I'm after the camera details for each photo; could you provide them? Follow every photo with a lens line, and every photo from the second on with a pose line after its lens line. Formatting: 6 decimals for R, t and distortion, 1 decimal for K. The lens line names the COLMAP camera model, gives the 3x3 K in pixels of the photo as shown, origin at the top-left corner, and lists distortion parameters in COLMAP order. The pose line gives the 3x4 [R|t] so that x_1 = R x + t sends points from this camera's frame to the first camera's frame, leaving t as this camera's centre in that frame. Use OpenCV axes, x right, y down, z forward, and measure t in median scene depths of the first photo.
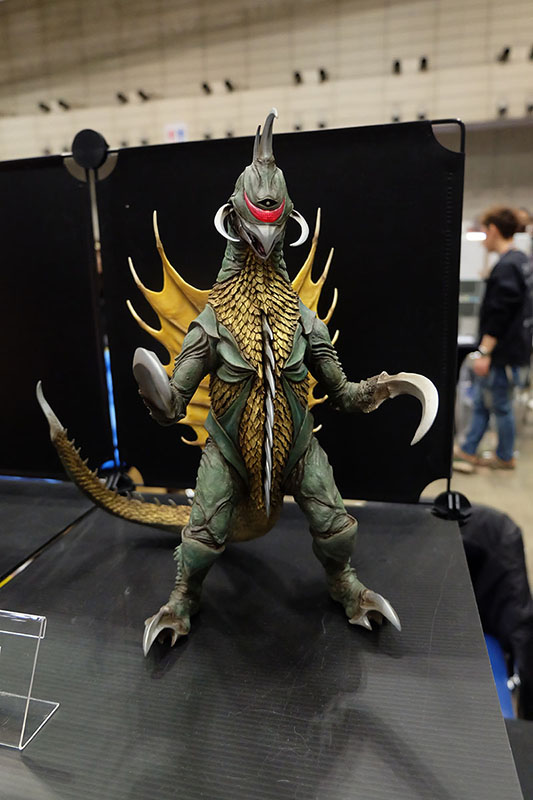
lens RADIAL K [[543.9, 0, 265.4], [0, 543.9, 400.4], [0, 0, 1]] dist [-0.010970, 0.001889]
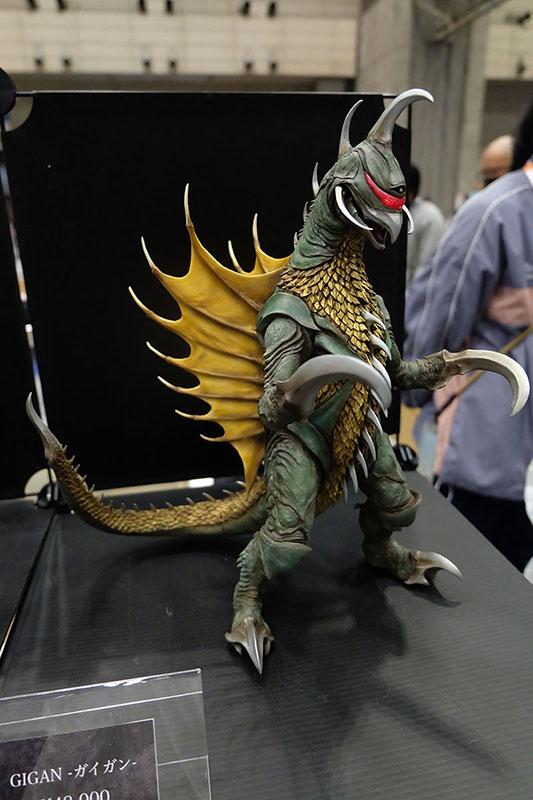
lens RADIAL K [[543.9, 0, 266.1], [0, 543.9, 399.1], [0, 0, 1]] dist [-0.010970, 0.001889]
pose [[0.916436, -0.122849, 0.380858, -0.501483], [0.092453, 0.990964, 0.097177, -0.089460], [-0.389355, -0.053845, 0.919513, 0.152112]]
